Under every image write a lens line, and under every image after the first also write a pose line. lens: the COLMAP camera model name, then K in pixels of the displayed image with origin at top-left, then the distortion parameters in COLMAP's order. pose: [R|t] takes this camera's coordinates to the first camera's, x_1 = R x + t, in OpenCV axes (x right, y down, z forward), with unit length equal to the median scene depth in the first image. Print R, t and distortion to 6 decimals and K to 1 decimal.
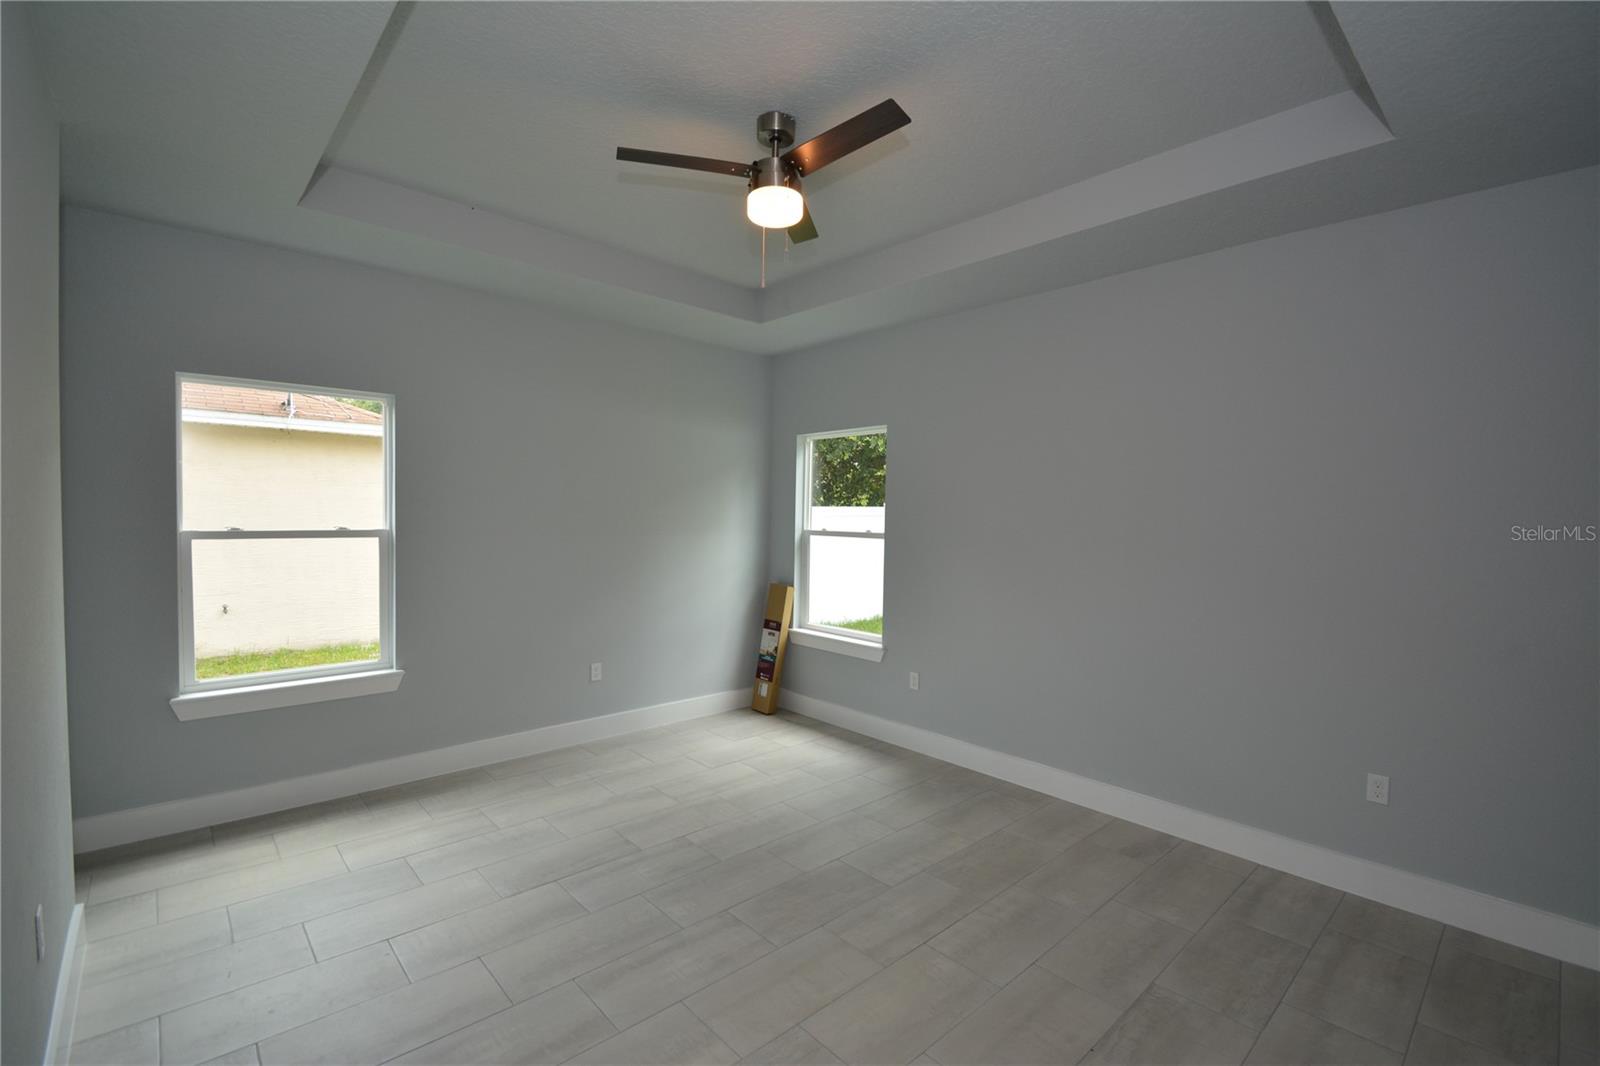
lens RADIAL K [[700.2, 0, 803.1], [0, 700.2, 538.4], [0, 0, 1]] dist [0.019108, -0.019123]
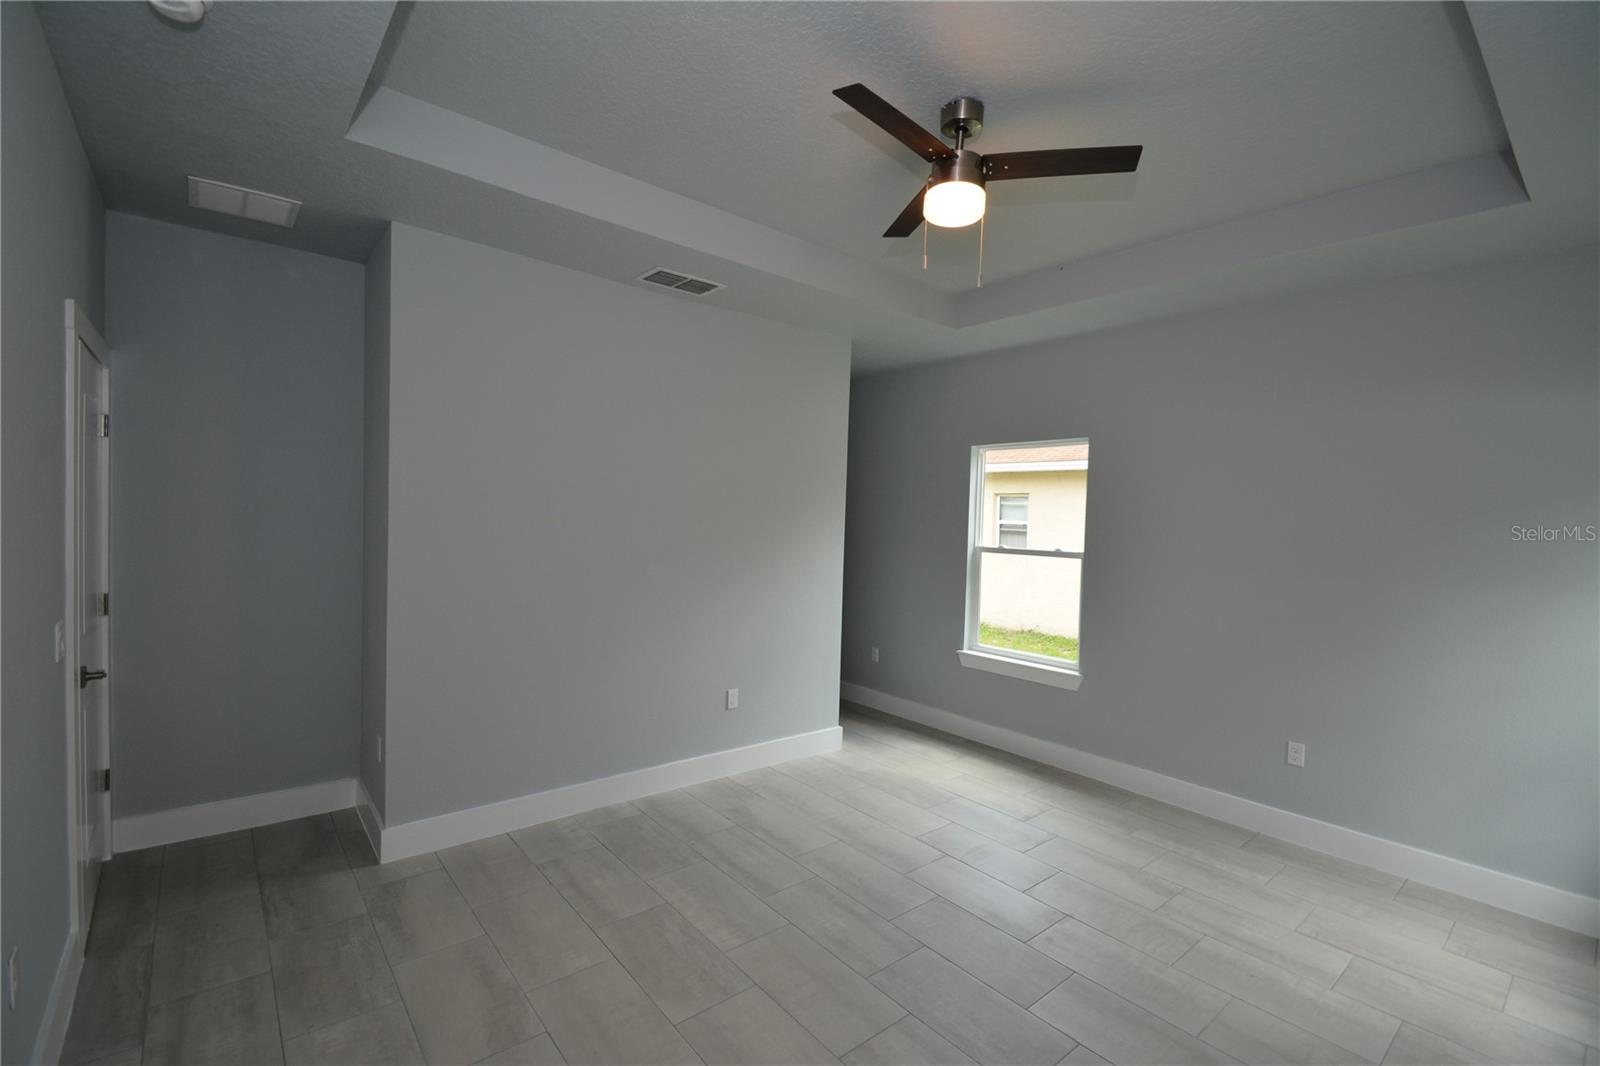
lens RADIAL K [[700.2, 0, 803.1], [0, 700.2, 538.4], [0, 0, 1]] dist [0.019108, -0.019123]
pose [[-0.069413, 0.000903, -0.997588, 0.642795], [-0.072110, 0.997379, 0.005920, -0.007538], [0.994978, 0.072347, -0.069166, 0.659100]]
